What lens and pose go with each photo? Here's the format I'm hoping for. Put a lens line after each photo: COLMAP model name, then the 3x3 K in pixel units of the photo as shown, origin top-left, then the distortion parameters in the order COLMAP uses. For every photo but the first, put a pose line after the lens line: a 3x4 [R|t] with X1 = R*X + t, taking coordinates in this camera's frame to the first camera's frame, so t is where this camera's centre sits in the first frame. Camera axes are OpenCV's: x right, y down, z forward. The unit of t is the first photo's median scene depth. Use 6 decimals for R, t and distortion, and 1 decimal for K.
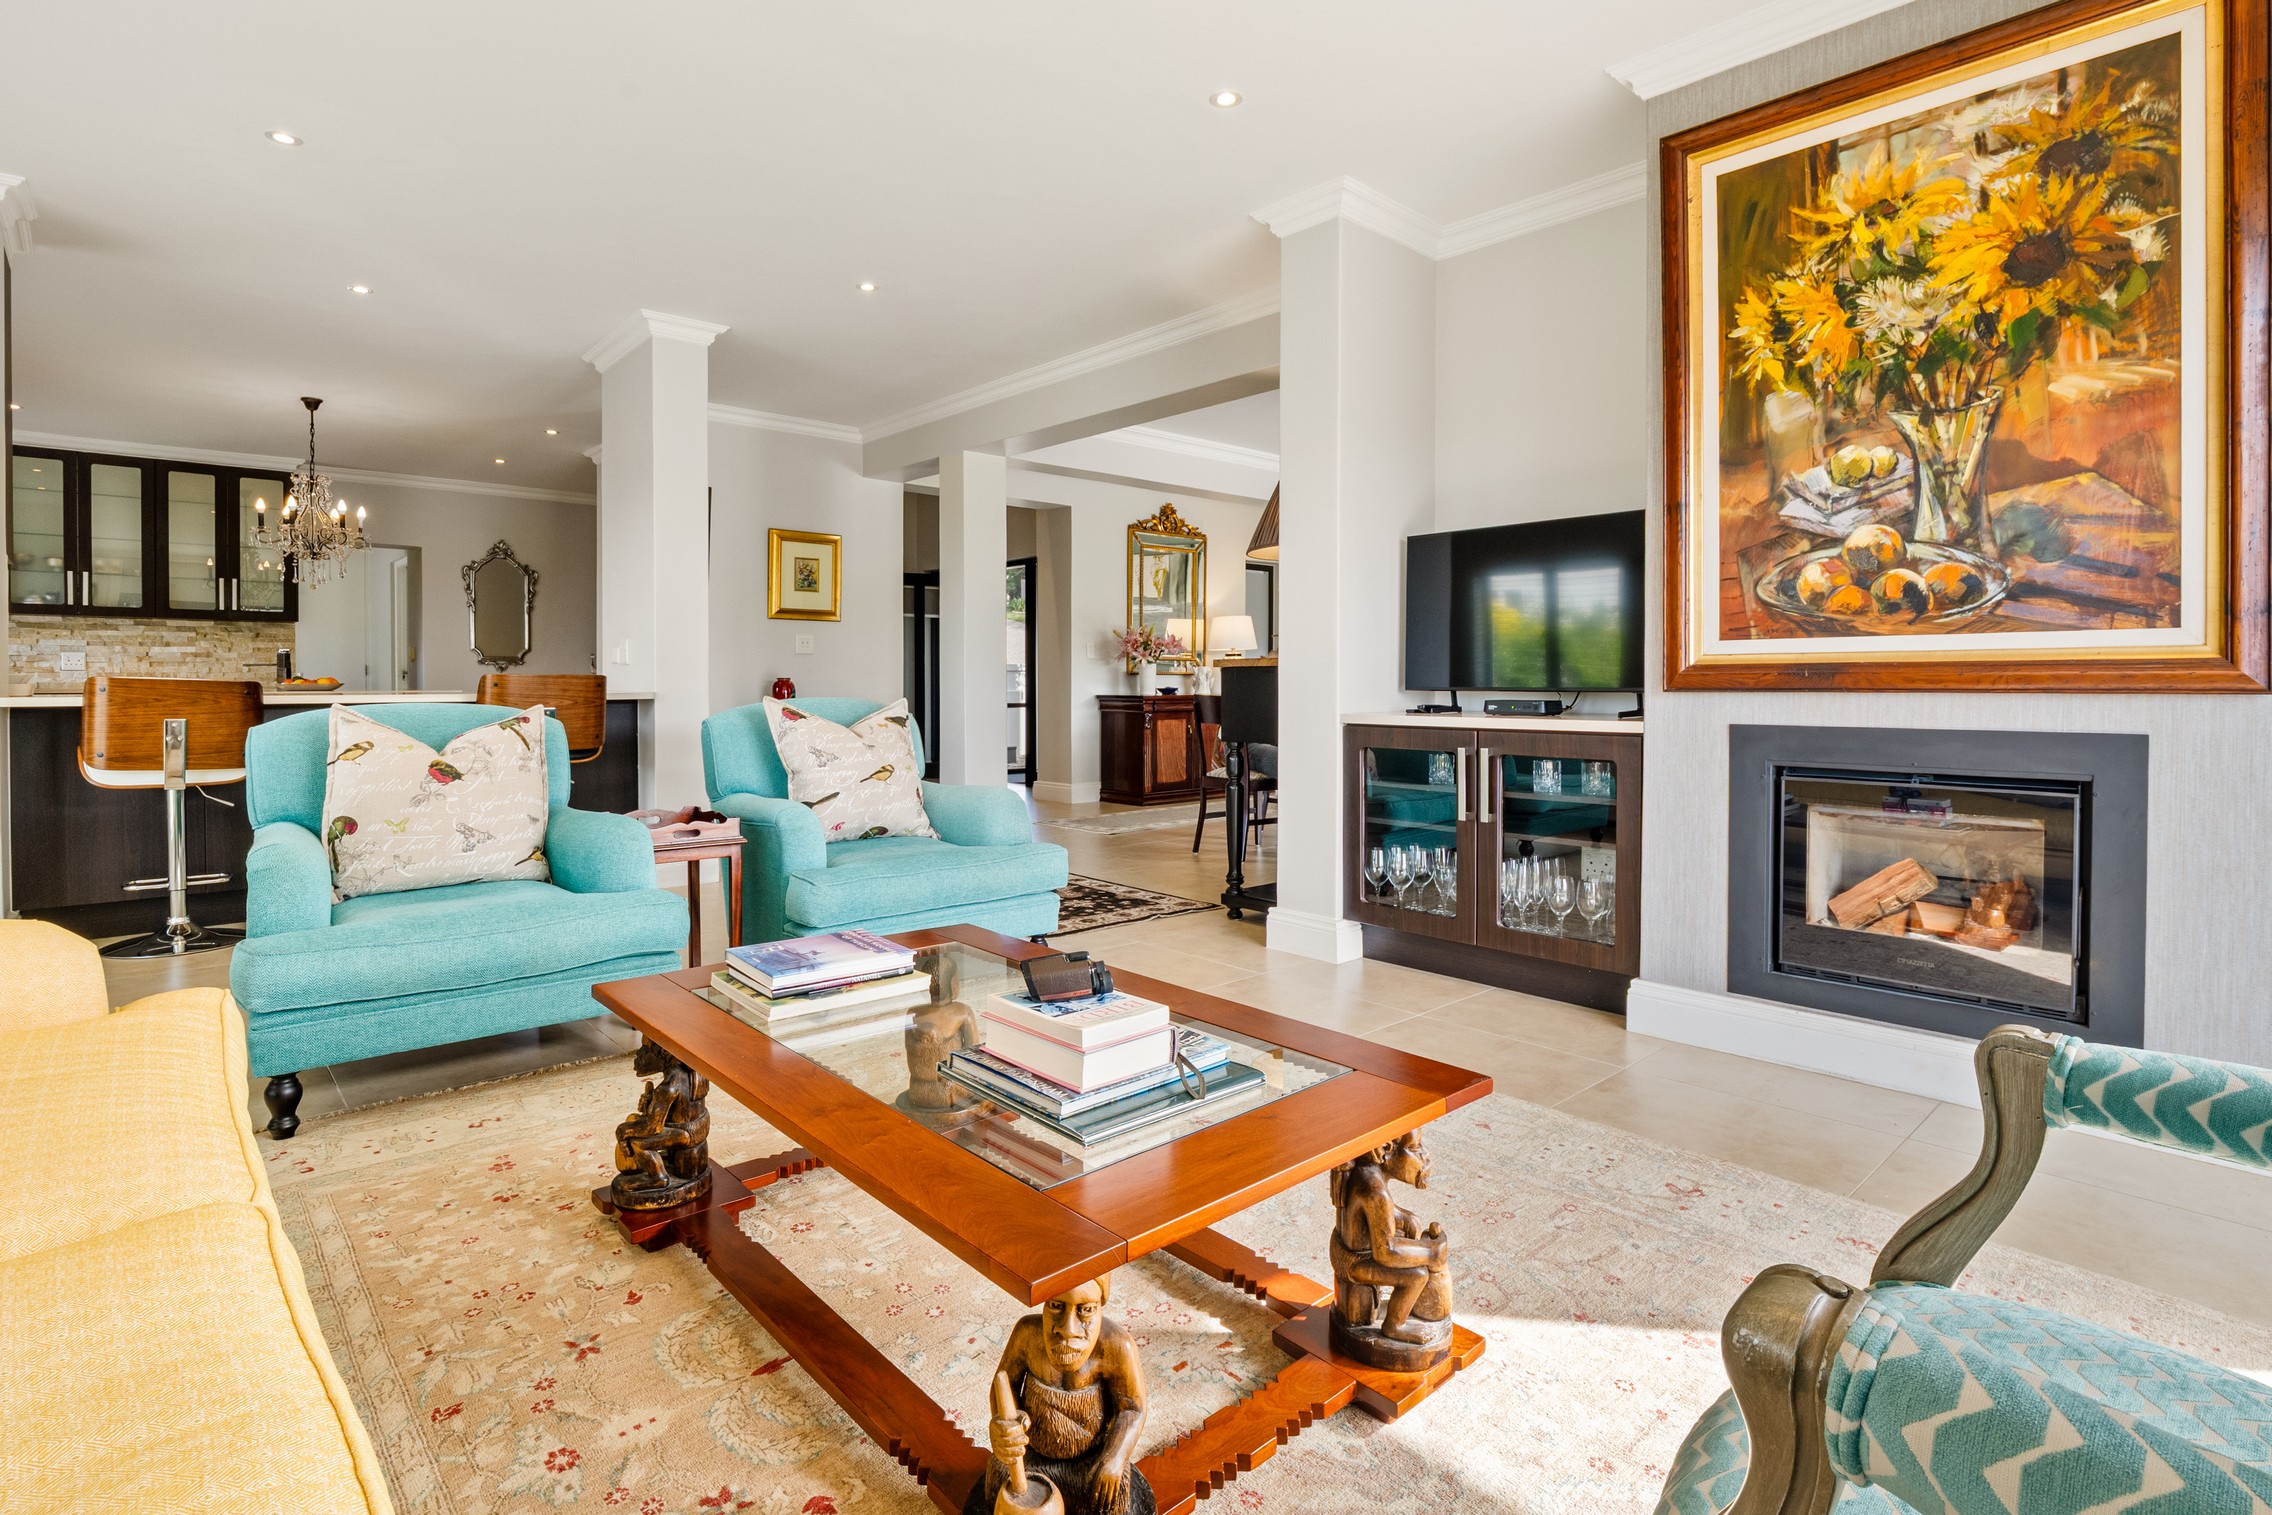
lens RADIAL K [[1123.0, 0, 1143.6], [0, 1123.0, 699.5], [0, 0, 1]] dist [-0.021410, 0.002271]
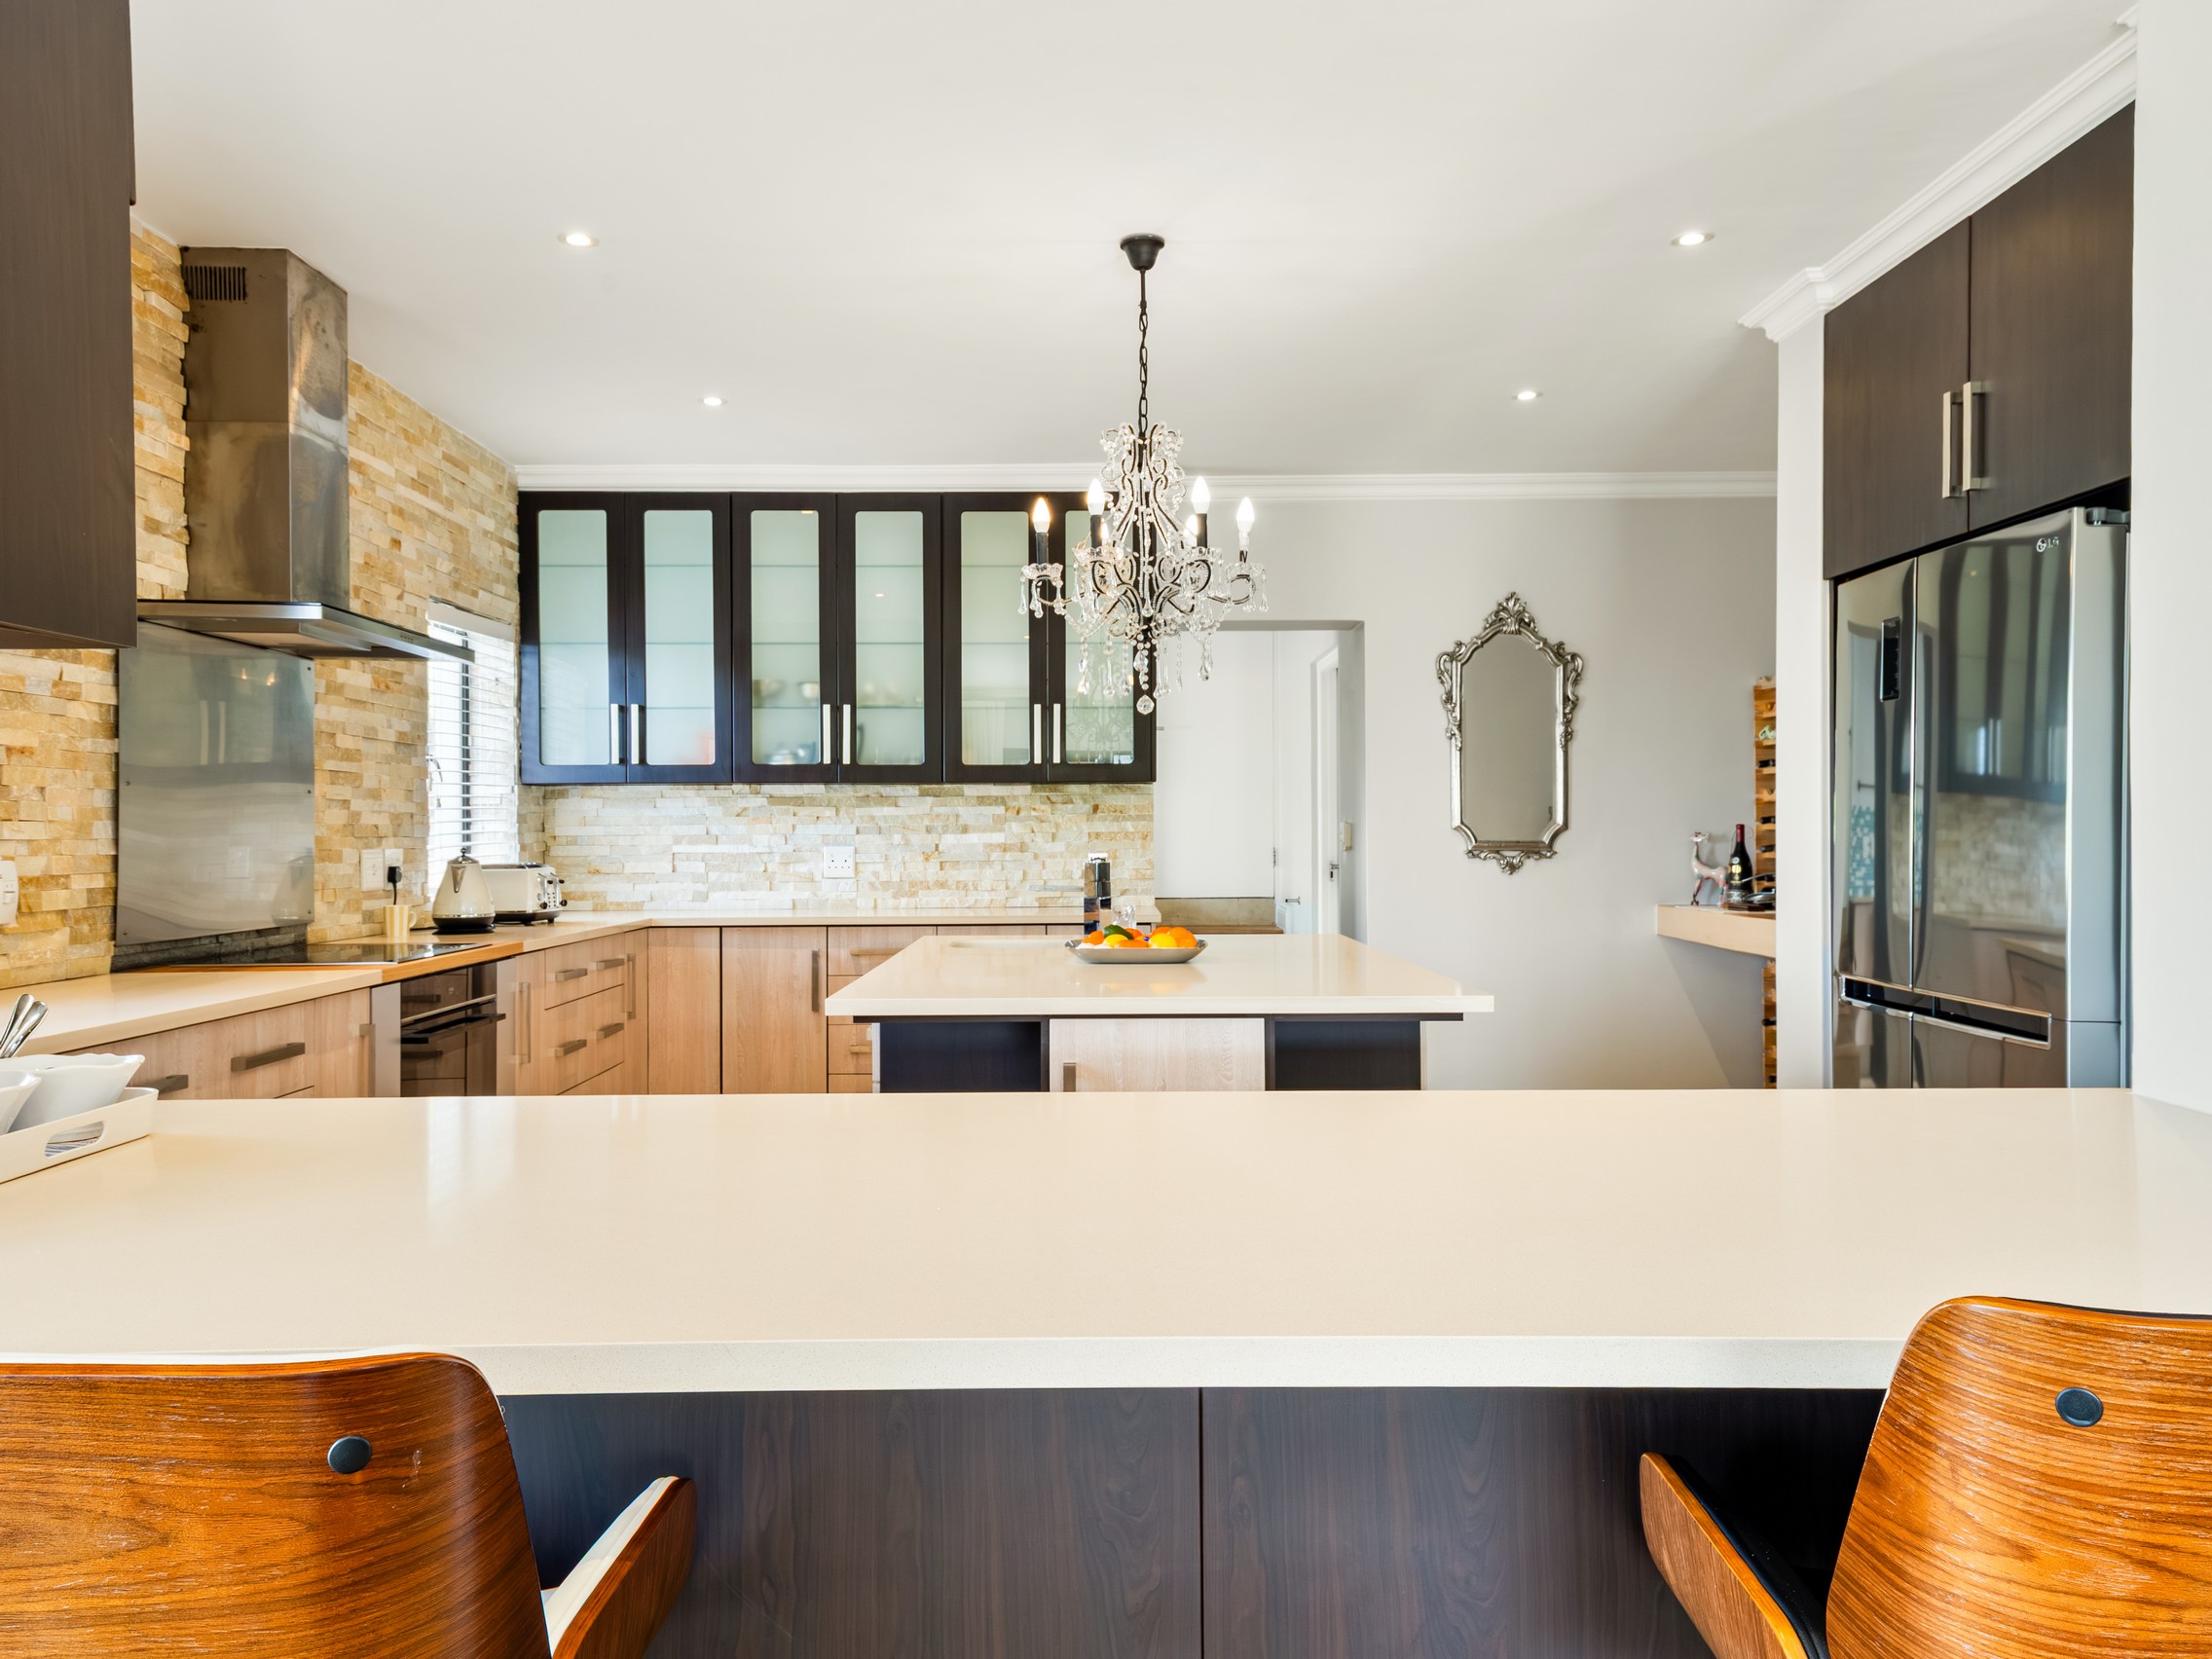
lens RADIAL K [[1577.0, 0, 1081.5], [0, 1577.0, 830.5], [0, 0, 1]] dist [0.035539, 0.007552]
pose [[0.738731, -0.005774, -0.673975, -0.312532], [-0.005418, 0.999880, -0.014504, -0.038780], [0.673978, 0.014366, 0.738611, 0.463484]]
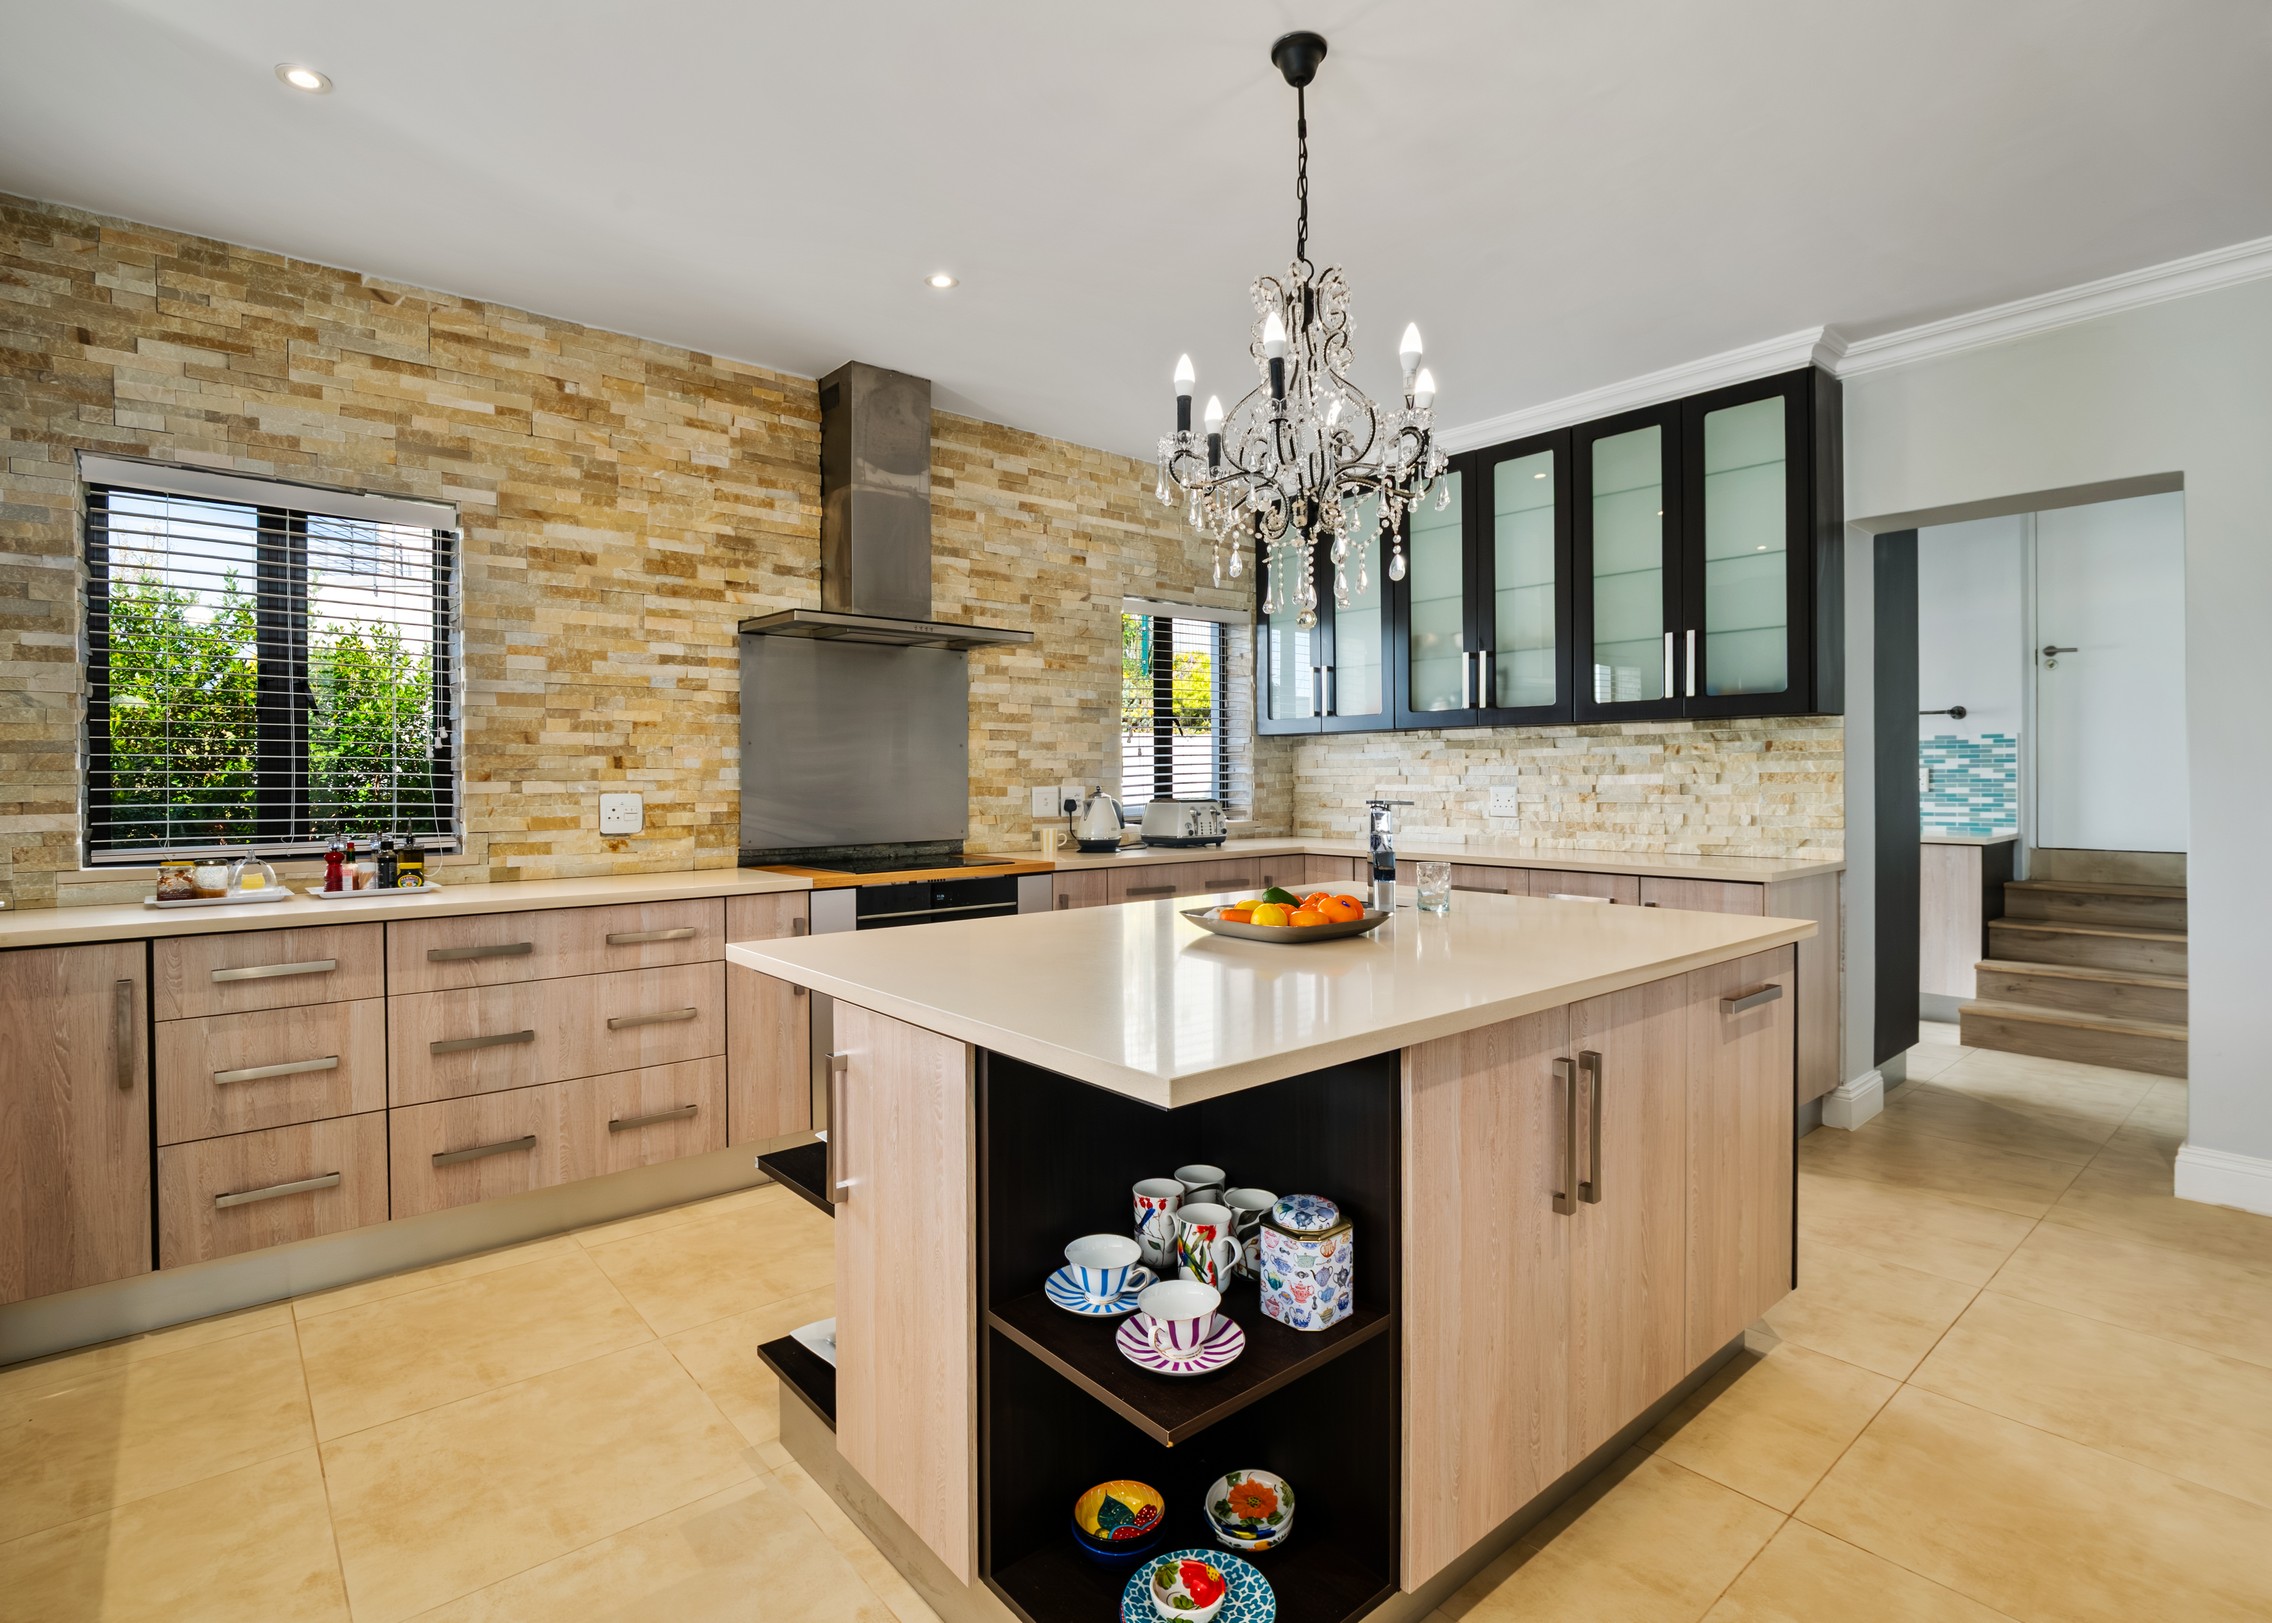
lens RADIAL K [[1098.6, 0, 1144.0], [0, 1098.6, 776.6], [0, 0, 1]] dist [-0.017577, -0.002157]
pose [[-0.028854, -0.000910, -0.999583, -0.353640], [-0.011525, 0.999933, -0.000577, -0.044500], [0.999517, 0.011504, -0.028863, 0.797486]]
